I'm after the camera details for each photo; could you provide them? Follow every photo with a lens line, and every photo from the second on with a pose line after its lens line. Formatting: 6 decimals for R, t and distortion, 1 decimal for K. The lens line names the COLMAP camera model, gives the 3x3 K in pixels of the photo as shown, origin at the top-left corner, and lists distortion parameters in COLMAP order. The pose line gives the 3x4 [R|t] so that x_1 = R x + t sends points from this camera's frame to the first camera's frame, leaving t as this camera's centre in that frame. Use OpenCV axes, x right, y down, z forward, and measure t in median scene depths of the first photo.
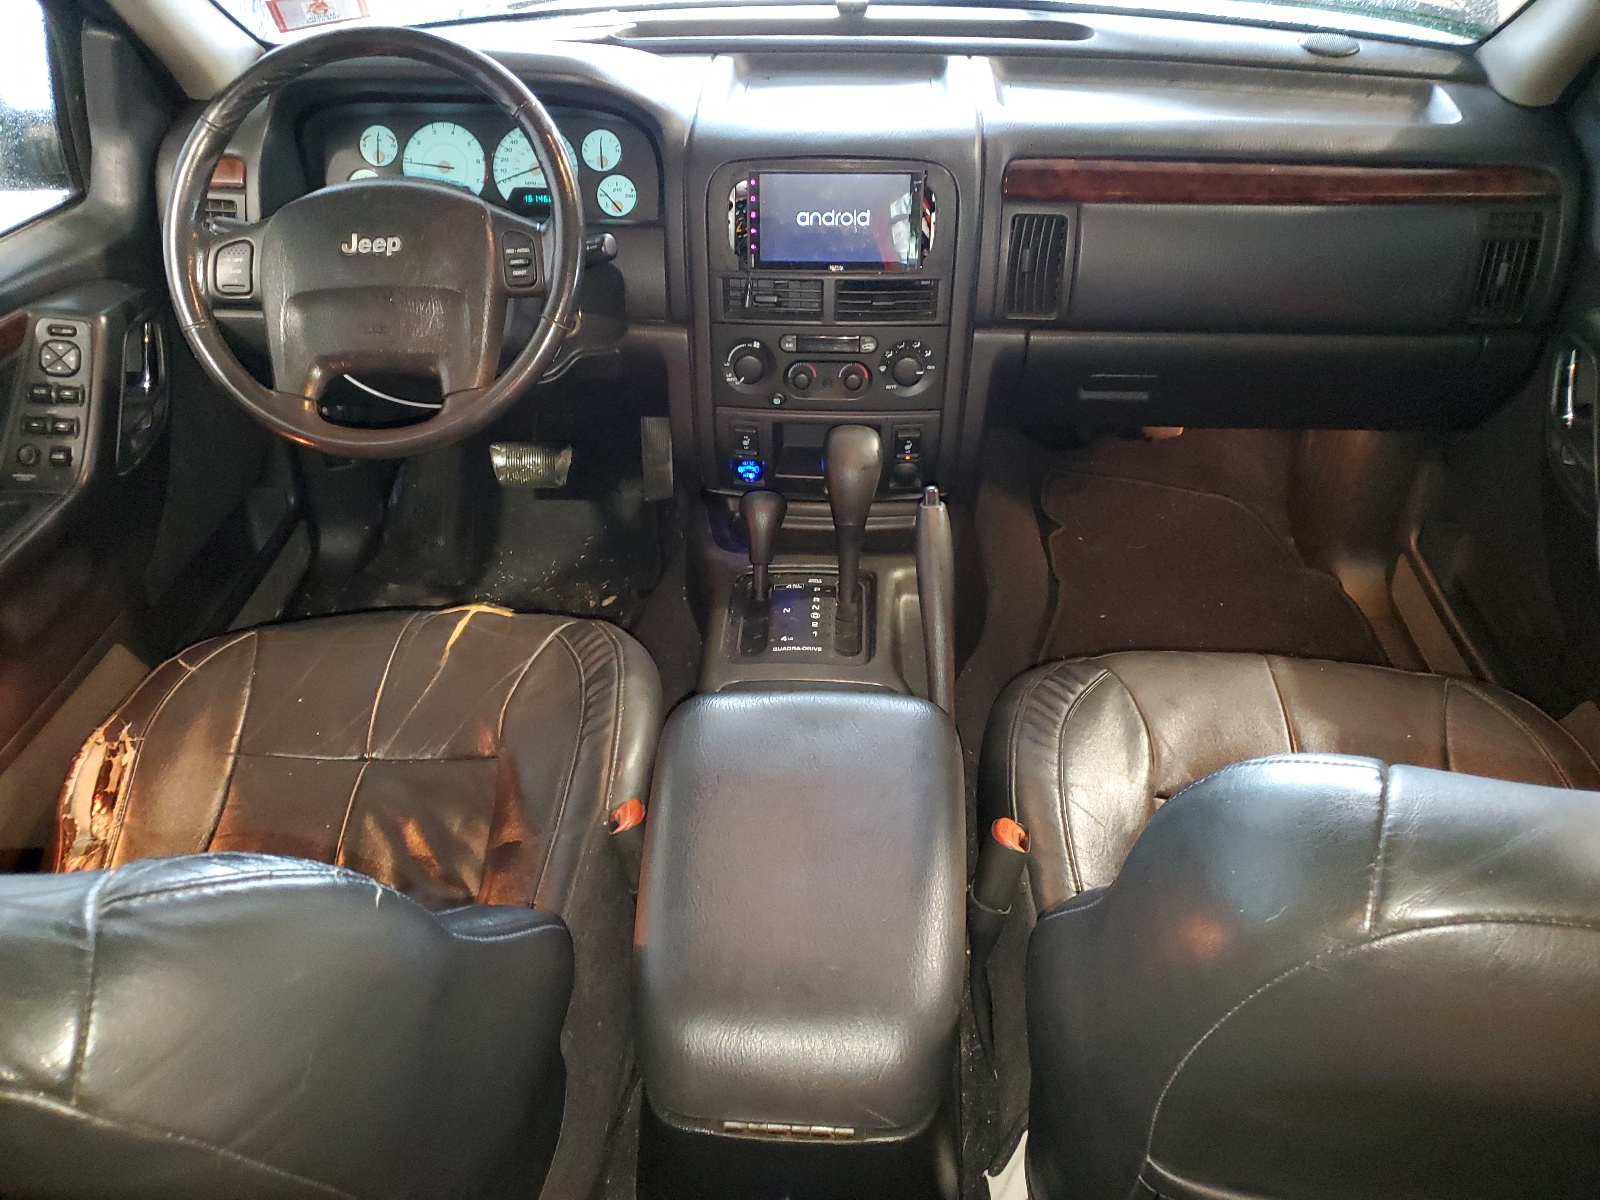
lens RADIAL K [[1215.5, 0, 799.9], [0, 1215.5, 599.9], [0, 0, 1]] dist [-0.002130, -0.000194]
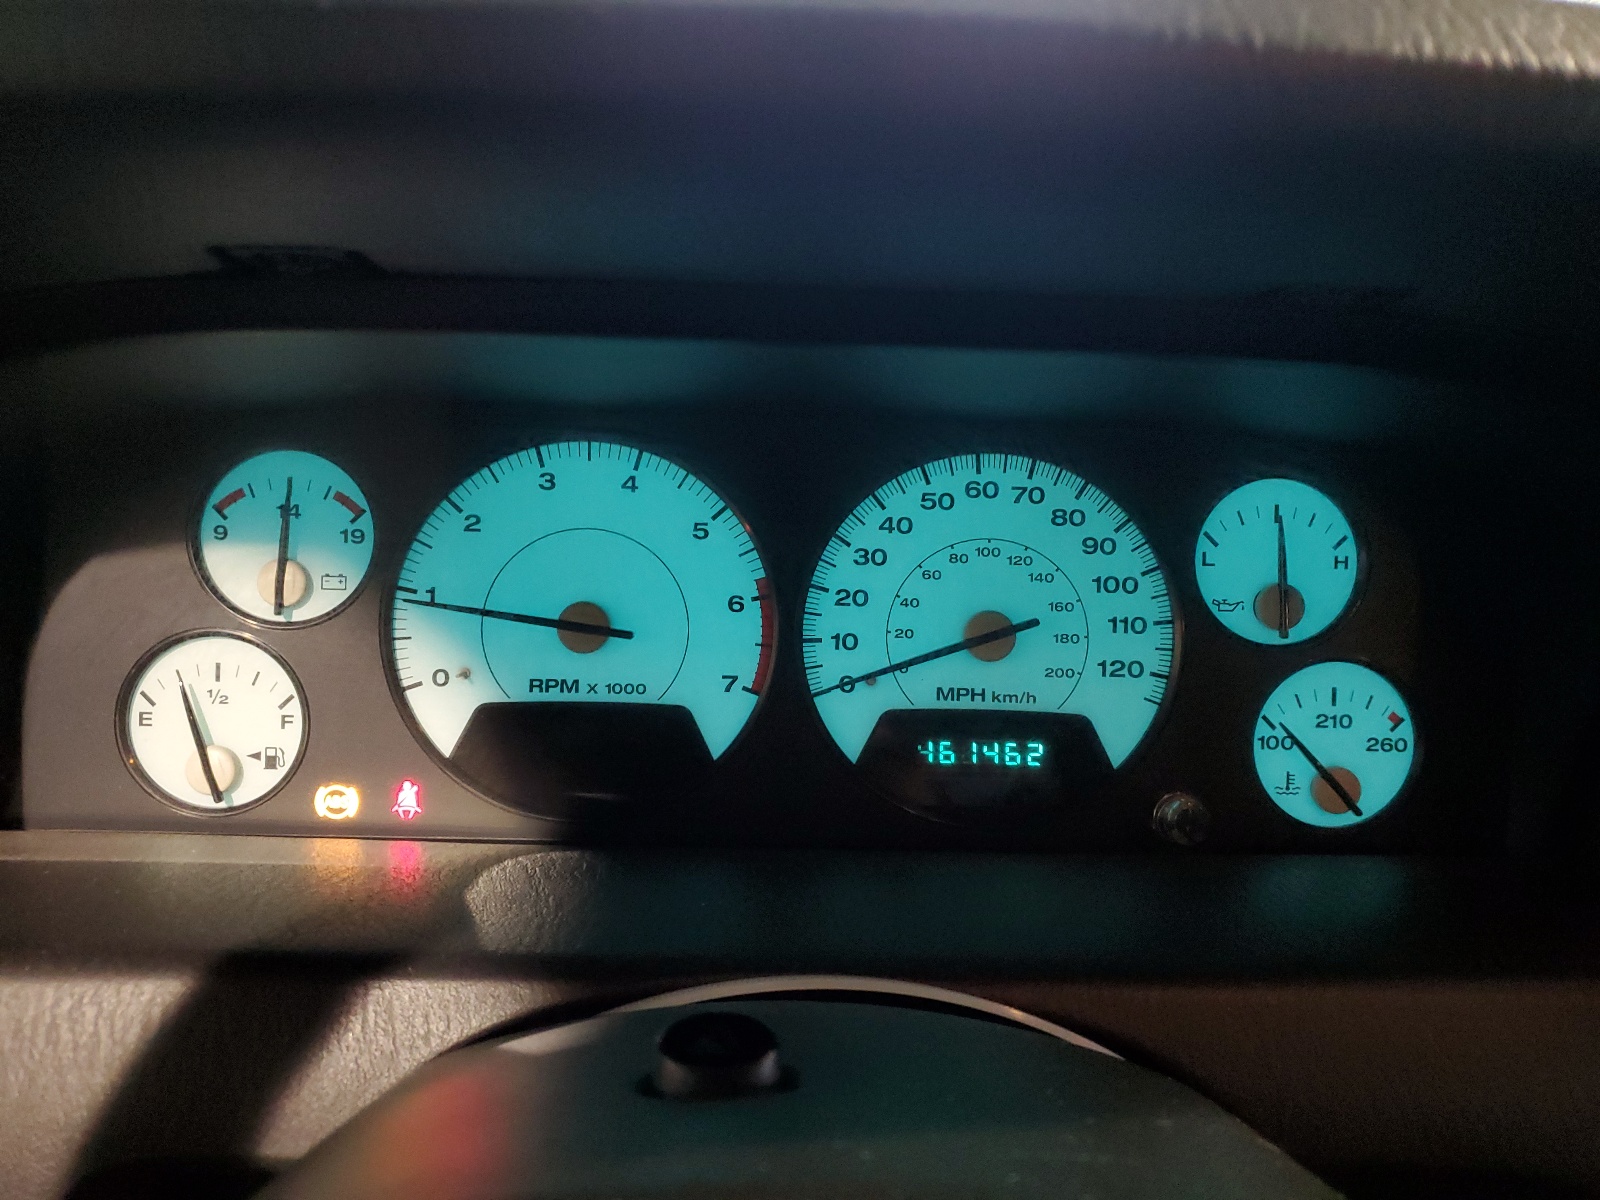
lens RADIAL K [[1215.5, 0, 799.7], [0, 1215.5, 600.3], [0, 0, 1]] dist [-0.002130, -0.000194]
pose [[0.992643, -0.005575, 0.120951, -0.281153], [0.035659, 0.968097, -0.248026, -0.304764], [-0.115710, 0.250514, 0.961173, 0.779153]]
